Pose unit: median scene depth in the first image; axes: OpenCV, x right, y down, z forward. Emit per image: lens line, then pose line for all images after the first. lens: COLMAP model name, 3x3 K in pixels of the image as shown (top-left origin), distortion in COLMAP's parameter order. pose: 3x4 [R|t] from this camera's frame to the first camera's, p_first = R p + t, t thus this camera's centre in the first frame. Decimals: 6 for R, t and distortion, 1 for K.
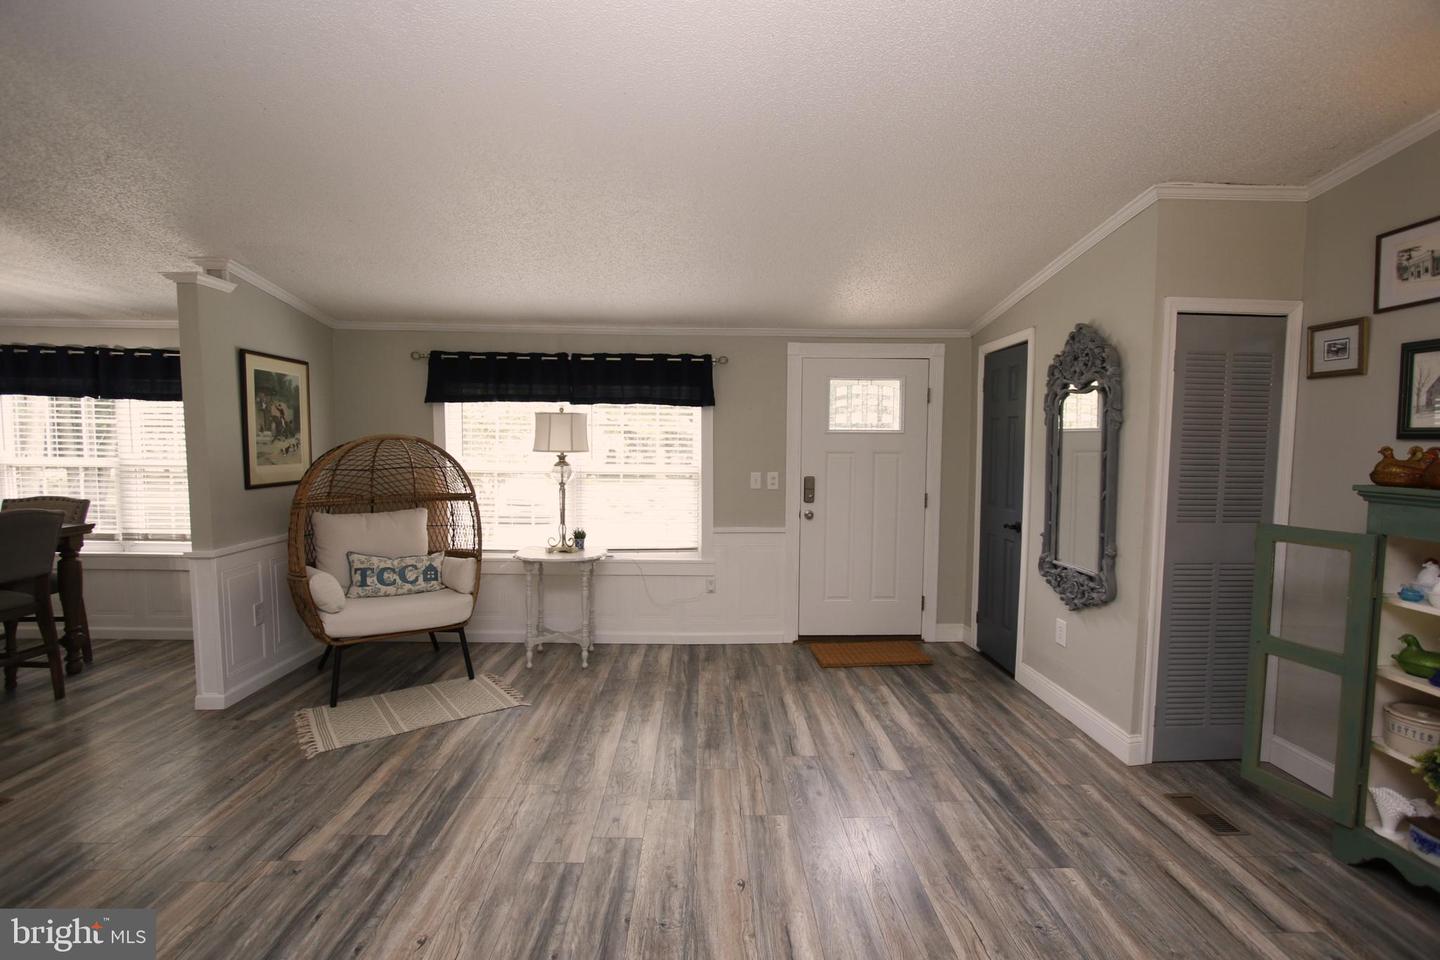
lens RADIAL K [[655.8, 0, 717.3], [0, 655.8, 482.7], [0, 0, 1]] dist [-0.016659, 0.002273]
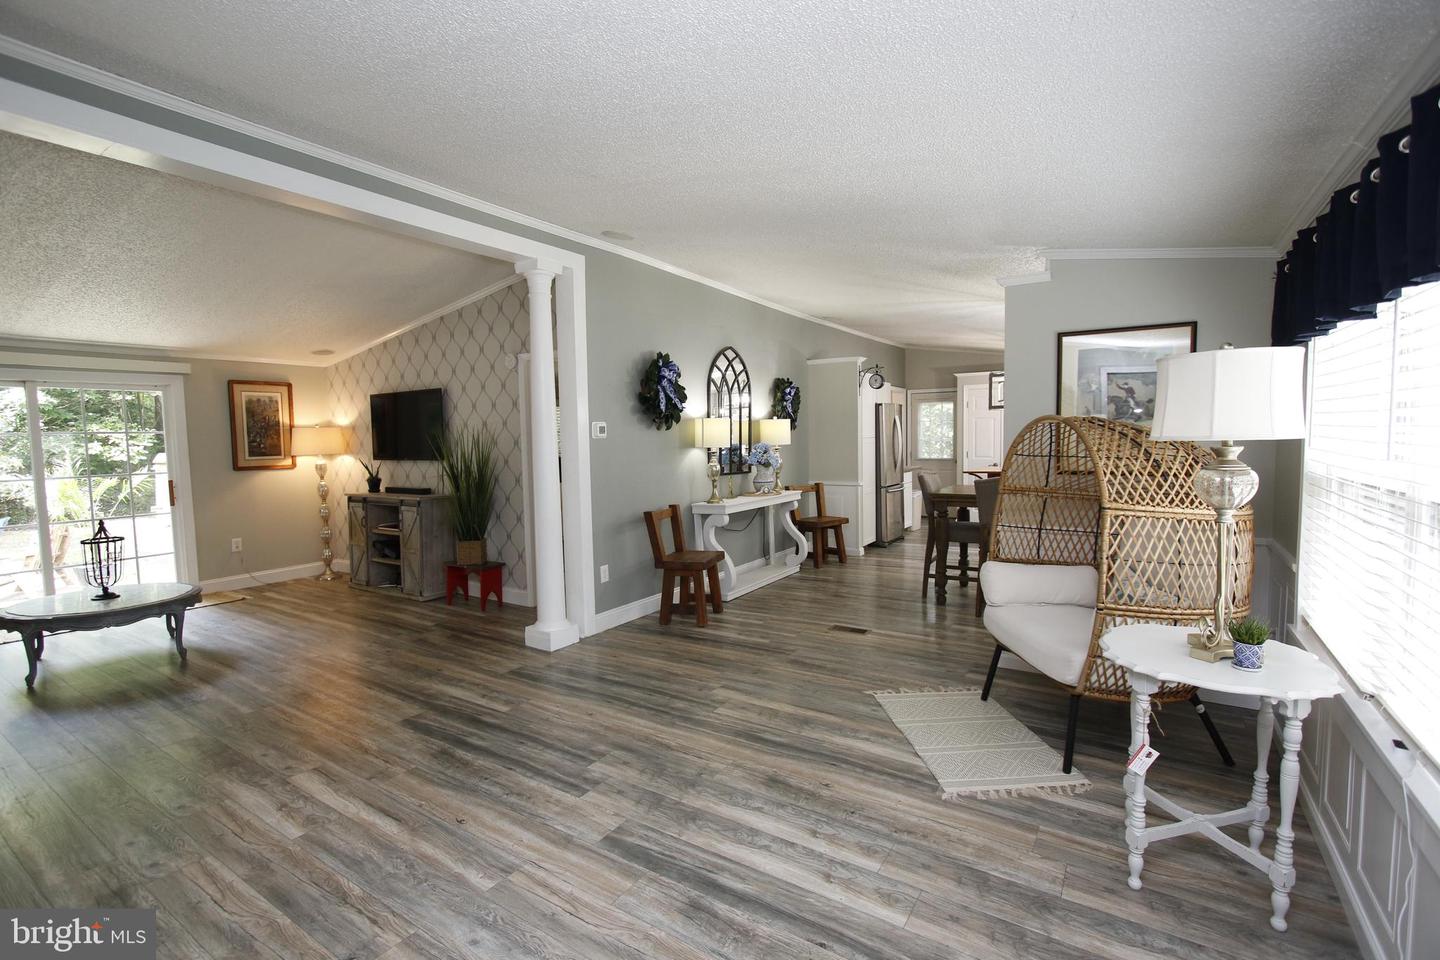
lens RADIAL K [[655.8, 0, 717.3], [0, 655.8, 482.7], [0, 0, 1]] dist [-0.016659, 0.002273]
pose [[-0.562014, 0.061220, -0.824859, 0.382973], [-0.040771, 0.993994, 0.101552, -0.055140], [0.826122, 0.090704, -0.556143, 1.089012]]
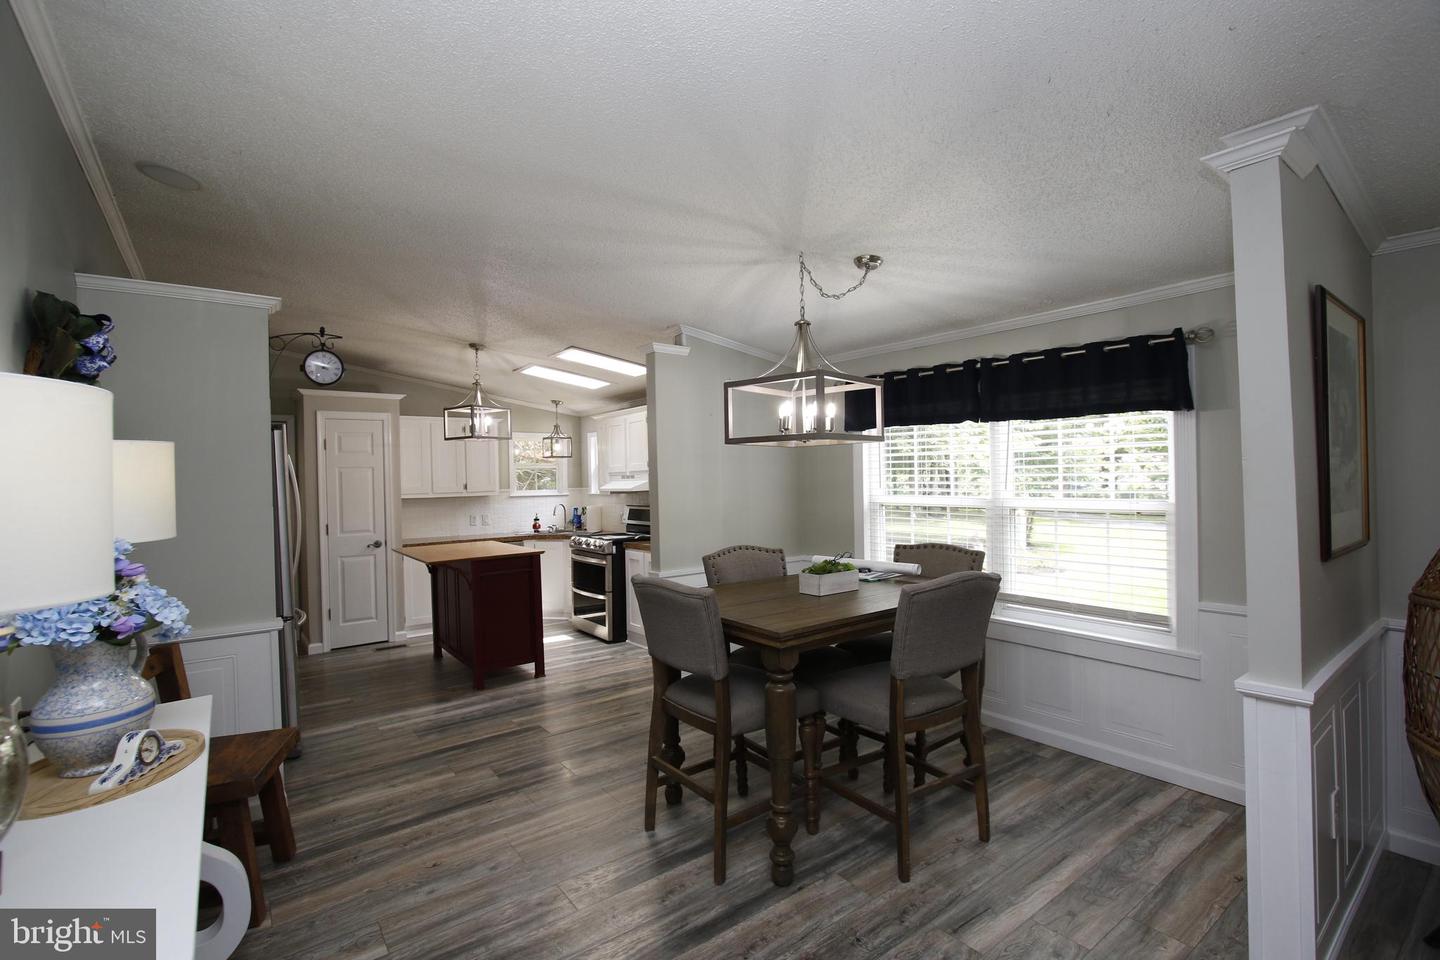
lens RADIAL K [[655.8, 0, 717.3], [0, 655.8, 482.7], [0, 0, 1]] dist [-0.016659, 0.002273]
pose [[0.583175, -0.015334, -0.812202, -0.568949], [-0.027069, 0.998900, -0.038296, -0.018387], [0.811895, 0.044319, 0.582118, 0.312524]]
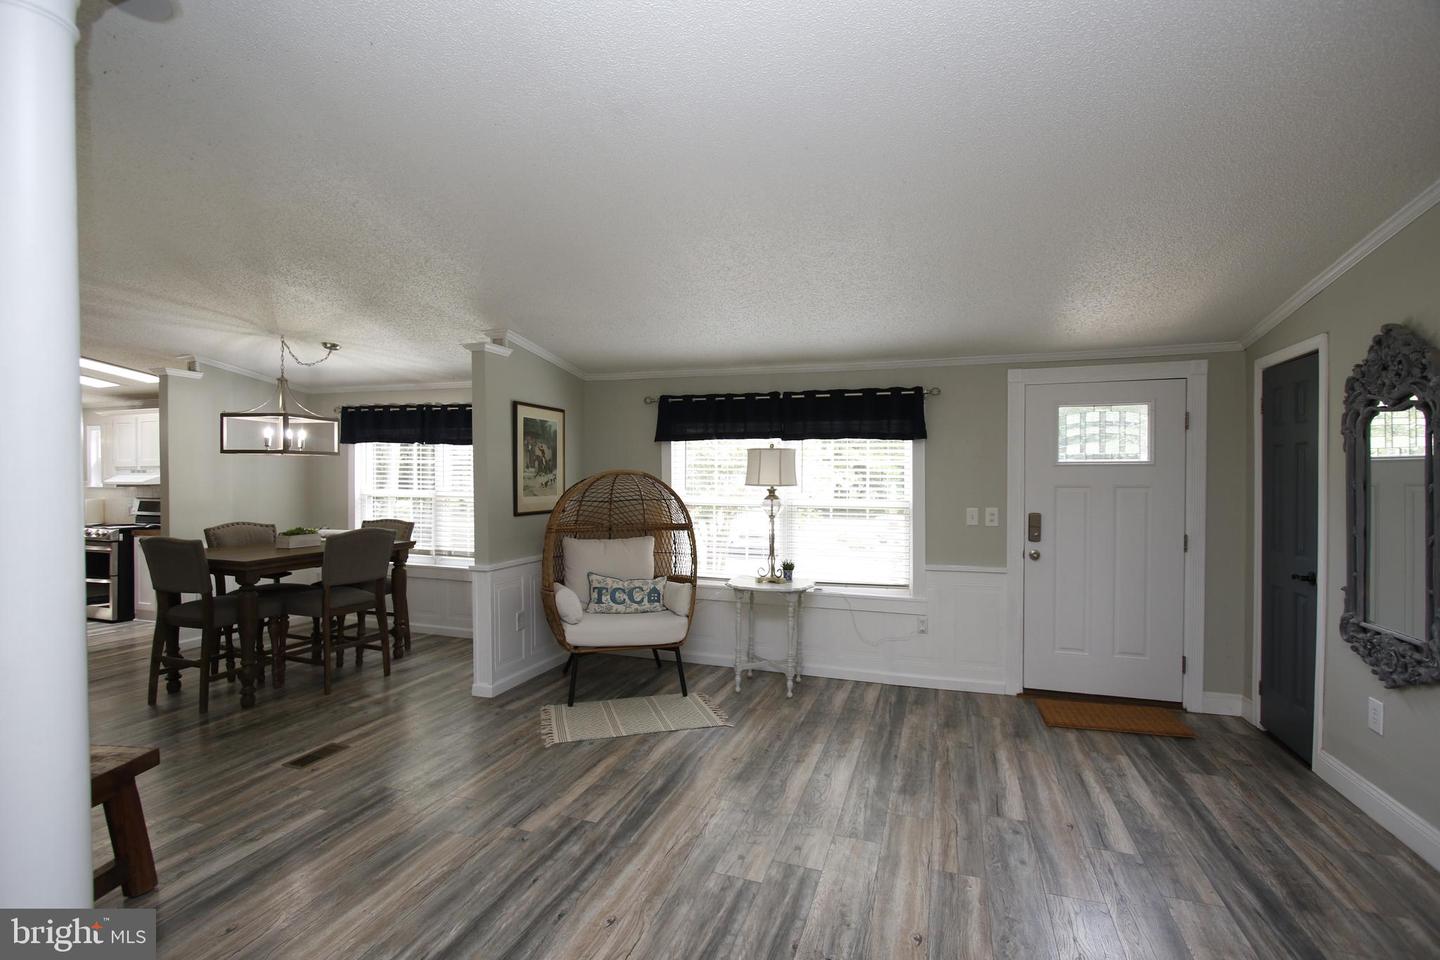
lens RADIAL K [[655.8, 0, 717.3], [0, 655.8, 482.7], [0, 0, 1]] dist [-0.016659, 0.002273]
pose [[0.937368, -0.001327, -0.348338, 0.052363], [-0.018049, 0.998464, -0.052374, 0.004939], [0.347872, 0.055381, 0.935905, -0.012353]]
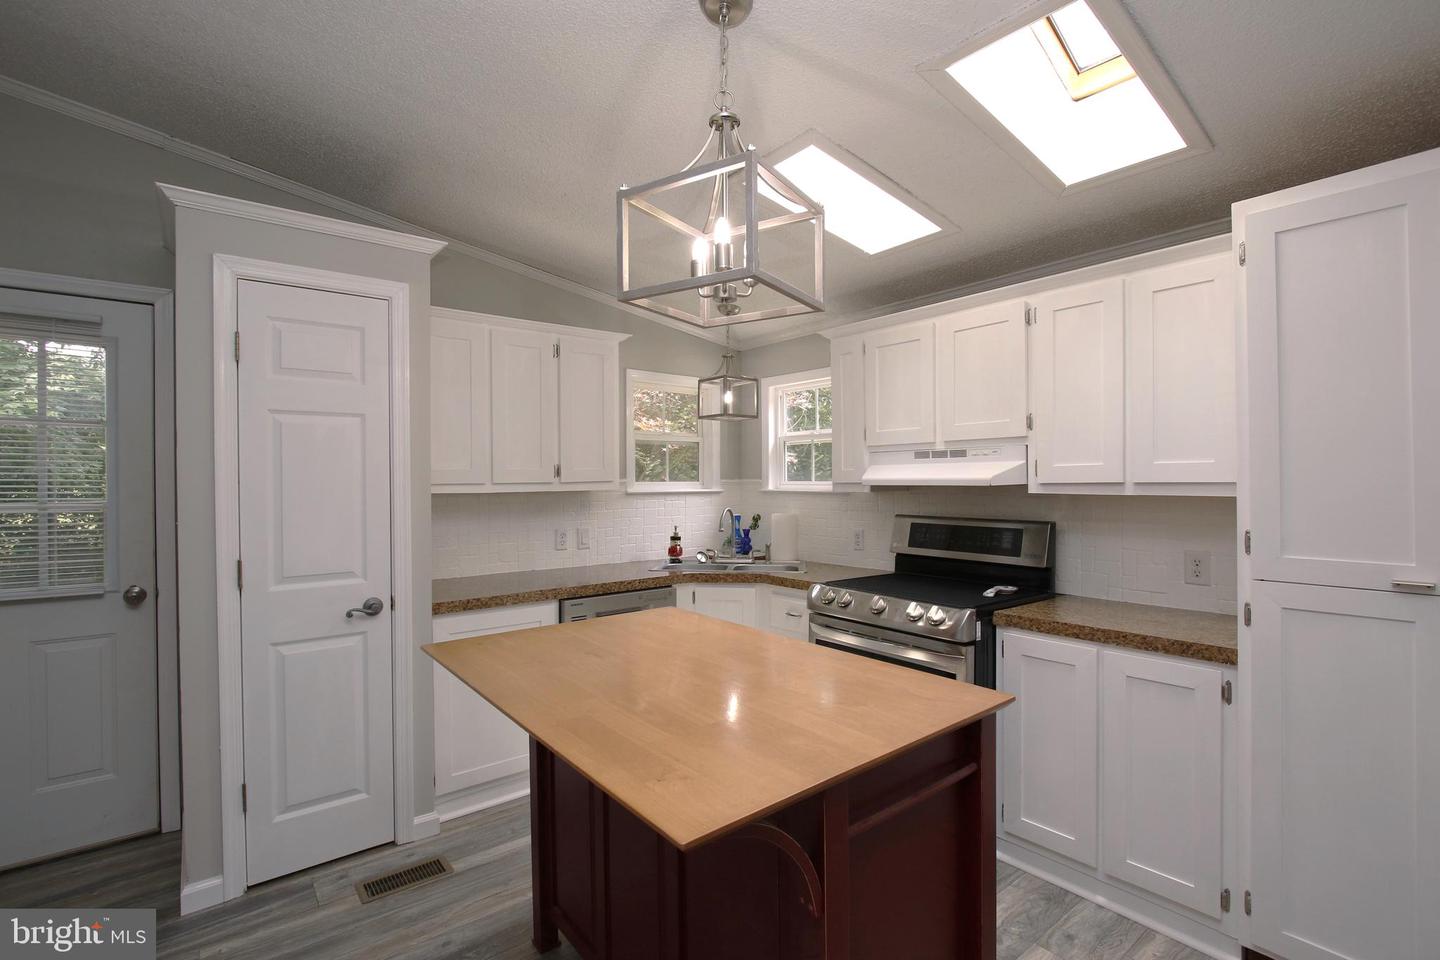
lens RADIAL K [[655.8, 0, 717.3], [0, 655.8, 482.7], [0, 0, 1]] dist [-0.016659, 0.002273]
pose [[0.606739, -0.005166, -0.794884, -1.612003], [-0.042788, 0.998317, -0.039148, -0.017701], [0.793749, 0.057764, 0.605497, 0.444449]]
